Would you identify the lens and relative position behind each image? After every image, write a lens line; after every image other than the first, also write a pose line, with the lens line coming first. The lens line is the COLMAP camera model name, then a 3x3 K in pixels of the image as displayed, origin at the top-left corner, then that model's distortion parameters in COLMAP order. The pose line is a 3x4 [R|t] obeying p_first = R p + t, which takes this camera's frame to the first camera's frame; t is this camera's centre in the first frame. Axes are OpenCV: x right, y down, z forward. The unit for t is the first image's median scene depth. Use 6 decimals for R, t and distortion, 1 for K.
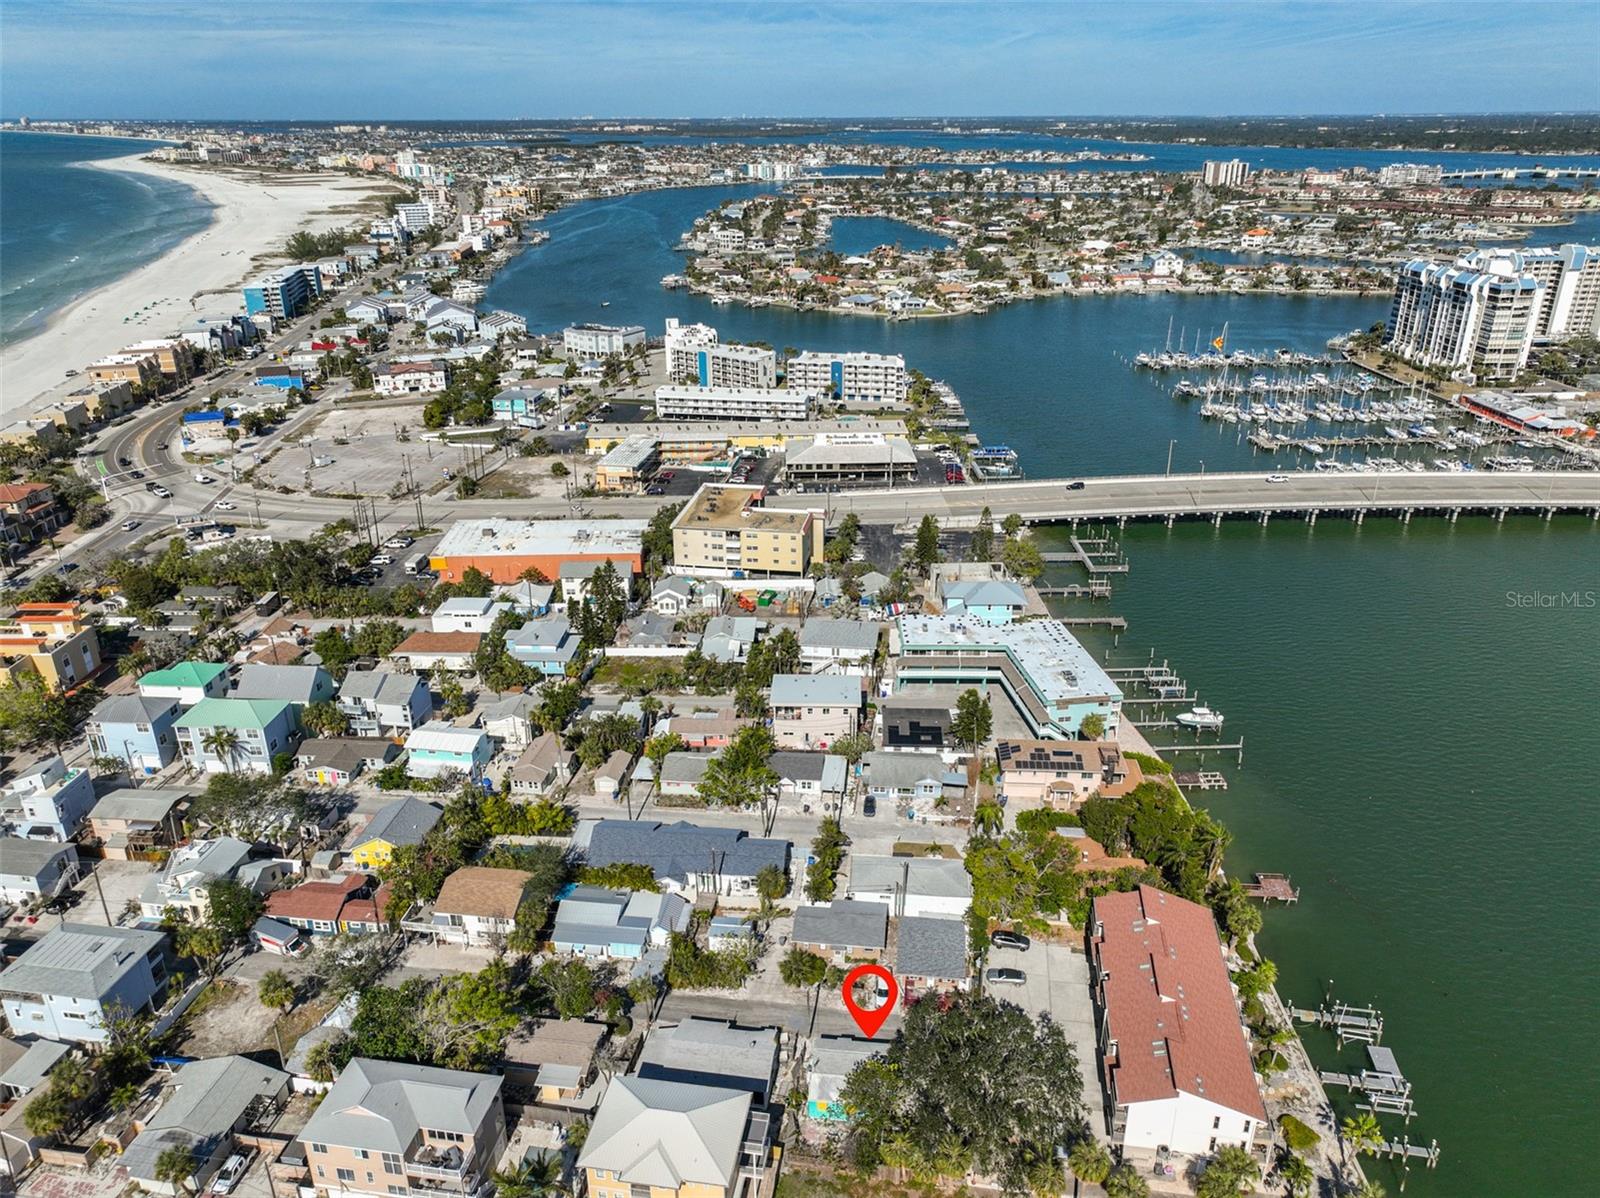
lens RADIAL K [[1117.6, 0, 806.8], [0, 1117.6, 598.8], [0, 0, 1]] dist [0.000306, 0.016275]
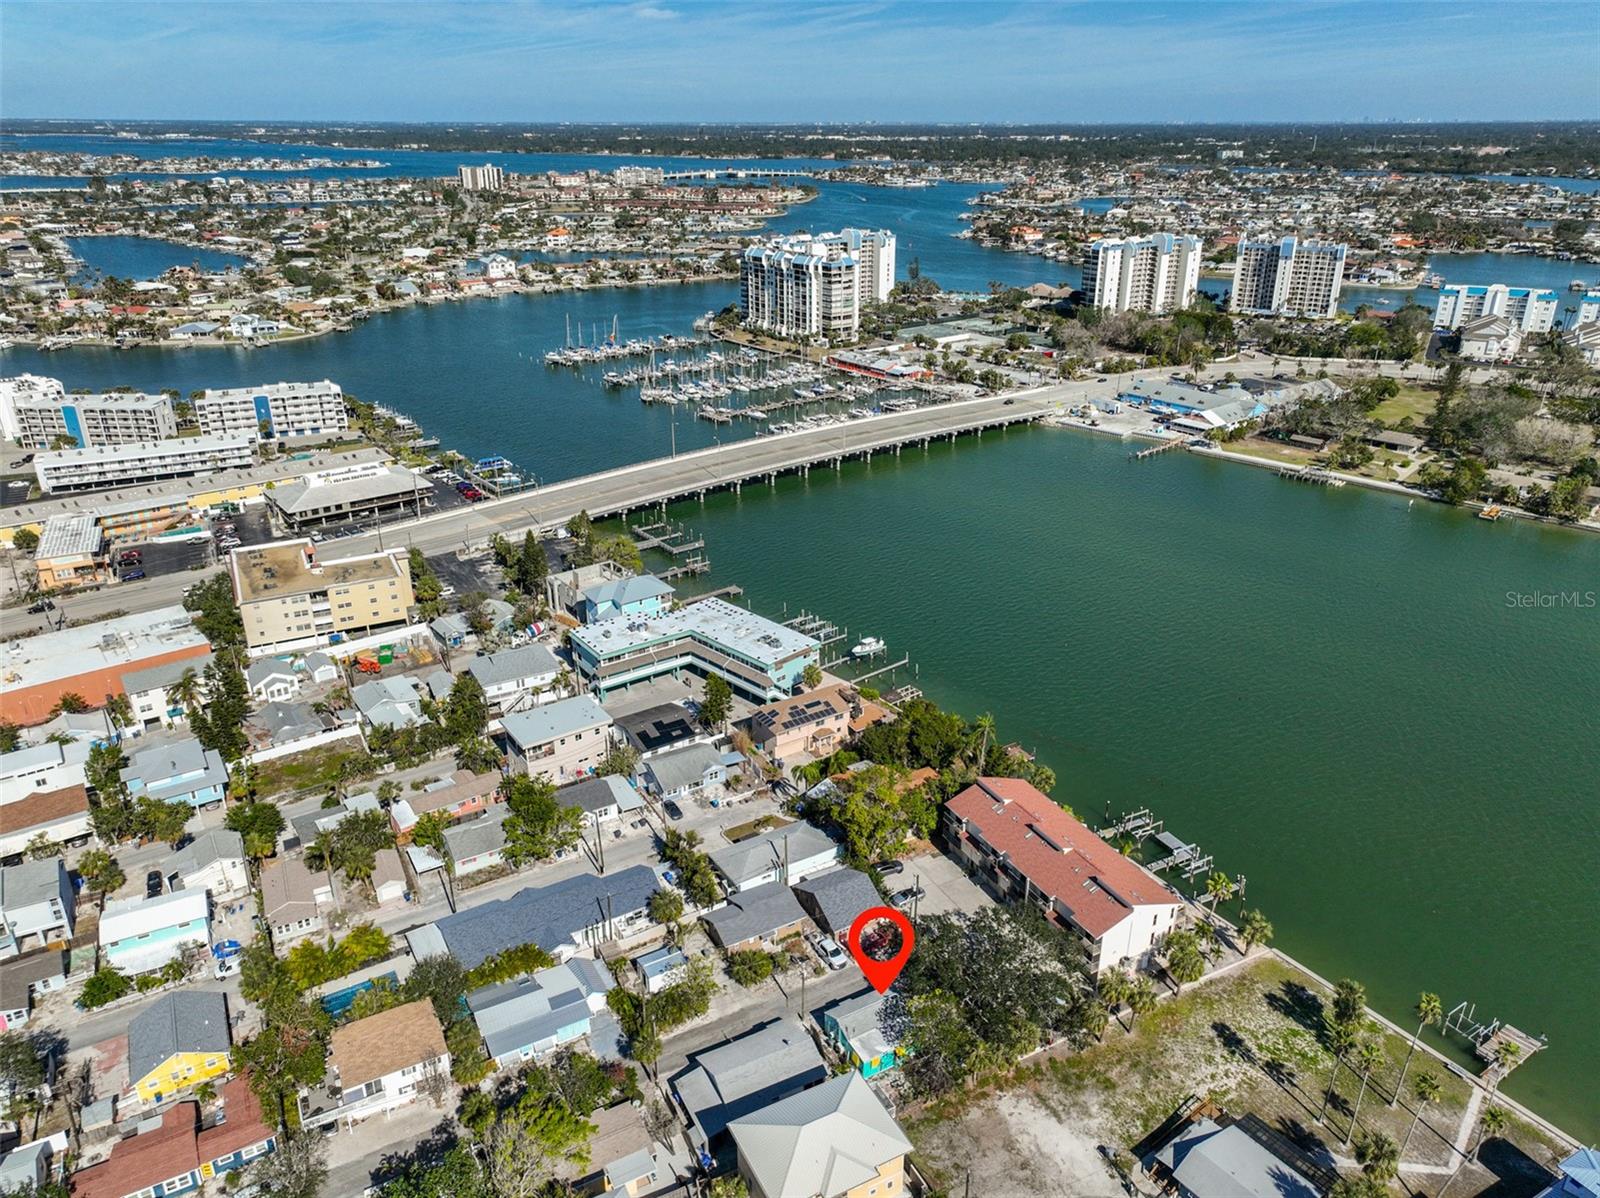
lens RADIAL K [[1117.6, 0, 806.8], [0, 1117.6, 598.8], [0, 0, 1]] dist [0.000306, 0.016275]
pose [[0.802984, -0.229691, 0.549962, -0.187327], [0.232302, 0.970395, 0.066107, -0.018694], [-0.548865, 0.074675, 0.832569, 0.048123]]
